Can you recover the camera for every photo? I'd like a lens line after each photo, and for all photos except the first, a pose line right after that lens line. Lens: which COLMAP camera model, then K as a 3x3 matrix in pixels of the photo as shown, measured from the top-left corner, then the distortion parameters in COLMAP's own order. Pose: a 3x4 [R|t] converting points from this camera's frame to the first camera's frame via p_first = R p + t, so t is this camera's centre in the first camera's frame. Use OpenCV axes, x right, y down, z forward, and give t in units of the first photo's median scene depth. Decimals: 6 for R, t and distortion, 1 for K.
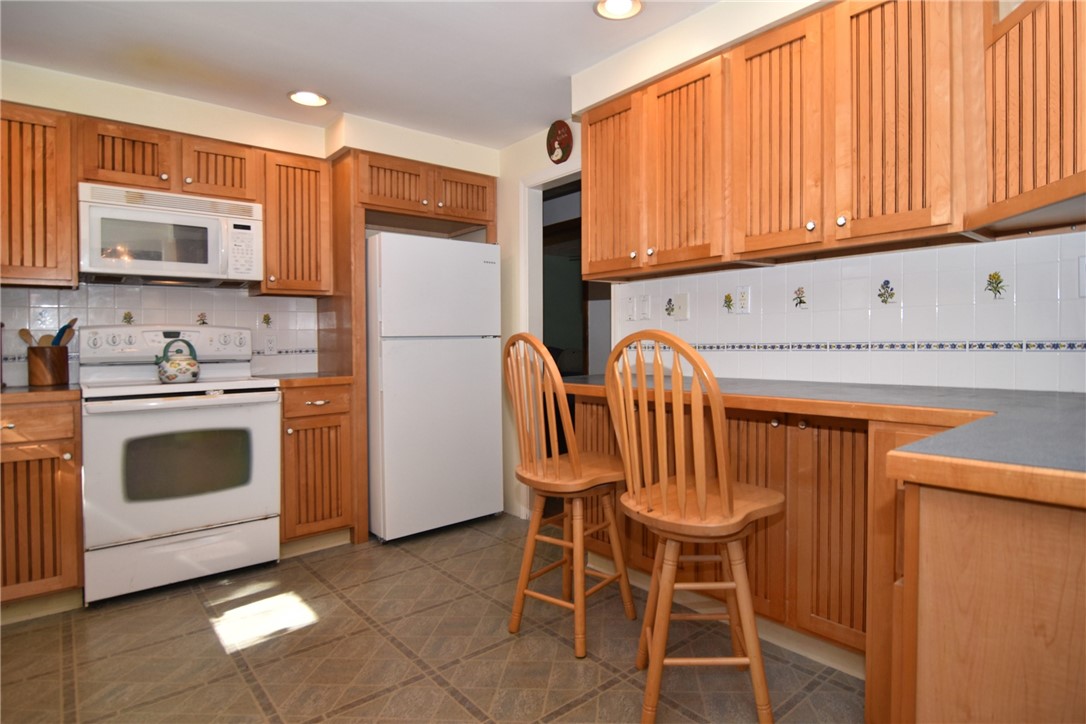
lens RADIAL K [[566.9, 0, 596.0], [0, 566.9, 335.0], [0, 0, 1]] dist [-0.012484, -0.004407]
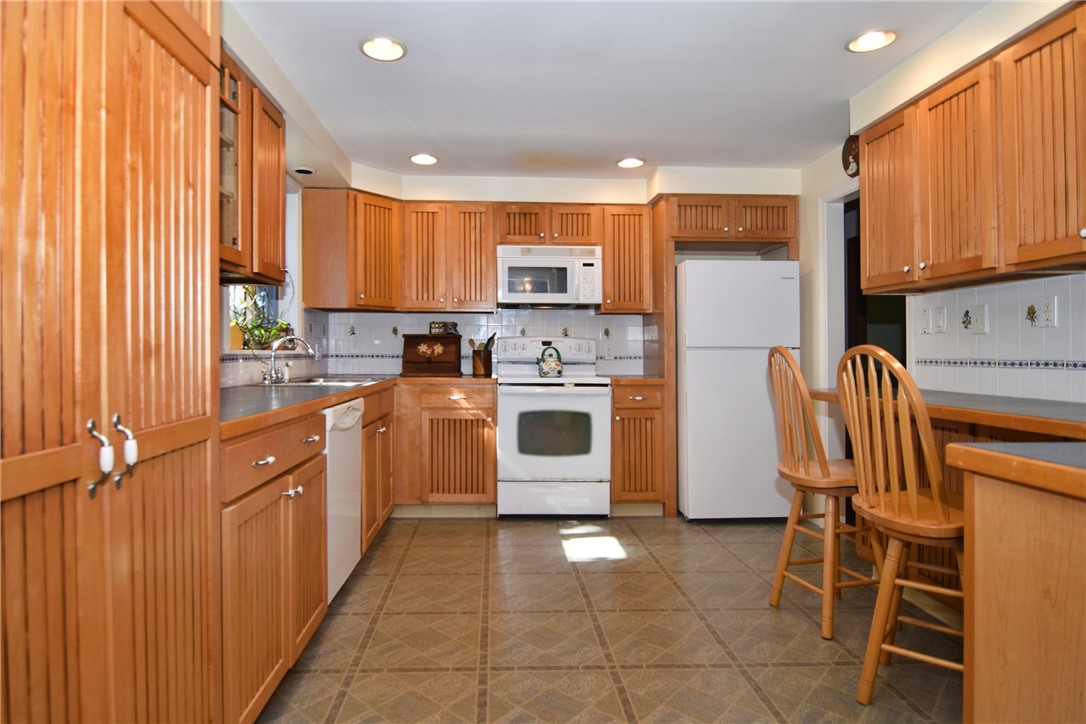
lens RADIAL K [[566.9, 0, 541.4], [0, 566.9, 356.0], [0, 0, 1]] dist [-0.012484, -0.004407]
pose [[0.780410, 0.023422, -0.624829, 0.176854], [-0.010661, 0.999651, 0.024157, -0.004623], [0.625177, -0.012192, 0.780388, -0.172813]]
